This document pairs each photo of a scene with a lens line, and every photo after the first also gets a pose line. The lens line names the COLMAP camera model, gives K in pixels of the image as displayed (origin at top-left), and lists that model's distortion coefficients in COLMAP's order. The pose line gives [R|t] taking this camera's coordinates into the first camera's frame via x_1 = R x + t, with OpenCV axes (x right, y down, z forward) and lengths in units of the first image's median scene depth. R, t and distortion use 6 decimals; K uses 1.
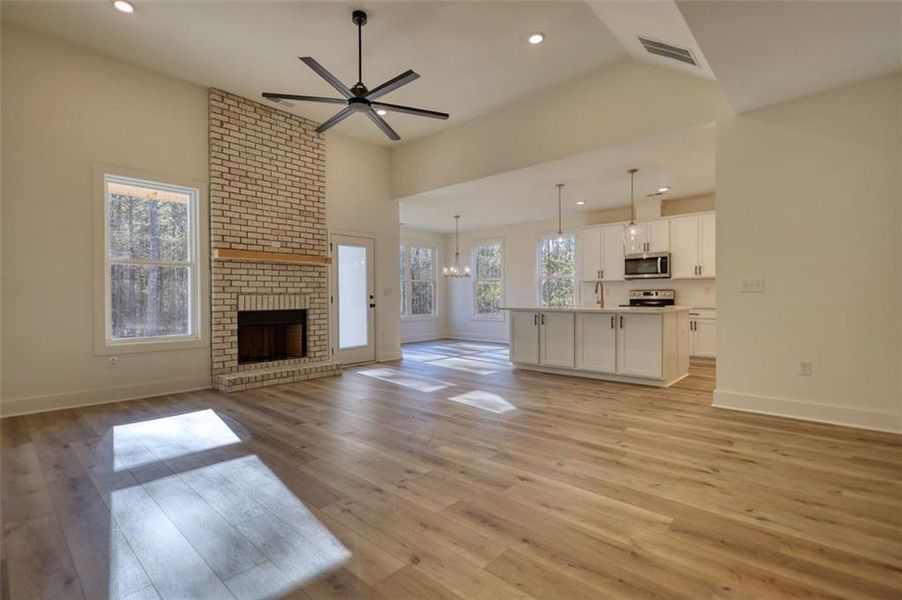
lens RADIAL K [[424.0, 0, 450.2], [0, 424.0, 298.0], [0, 0, 1]] dist [0.000296, -0.000161]
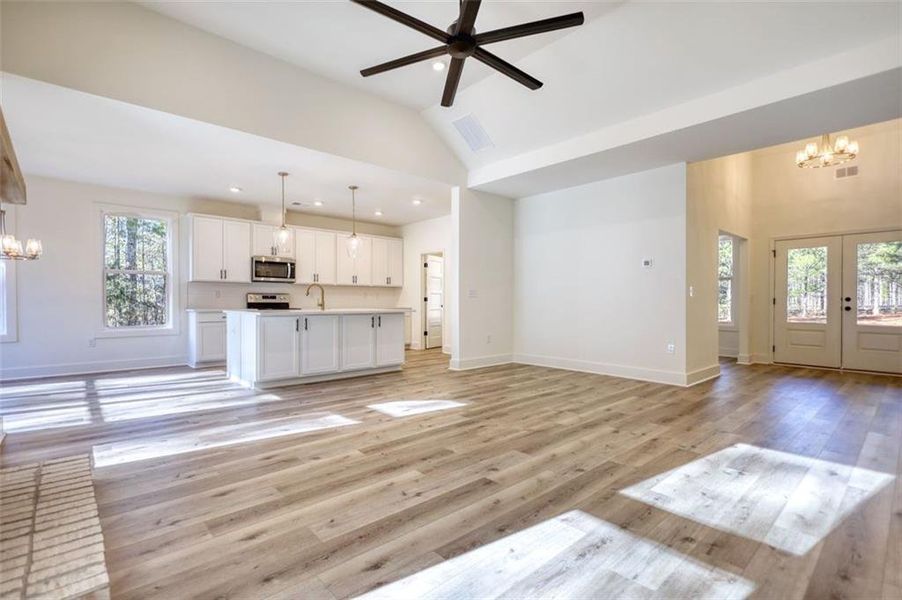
lens RADIAL K [[424.0, 0, 445.9], [0, 424.0, 305.7], [0, 0, 1]] dist [0.000296, -0.000161]
pose [[0.096924, -0.004789, 0.995280, -0.628106], [-0.001697, 0.999986, 0.004977, 0.006355], [-0.995290, -0.002171, 0.096915, 0.607117]]
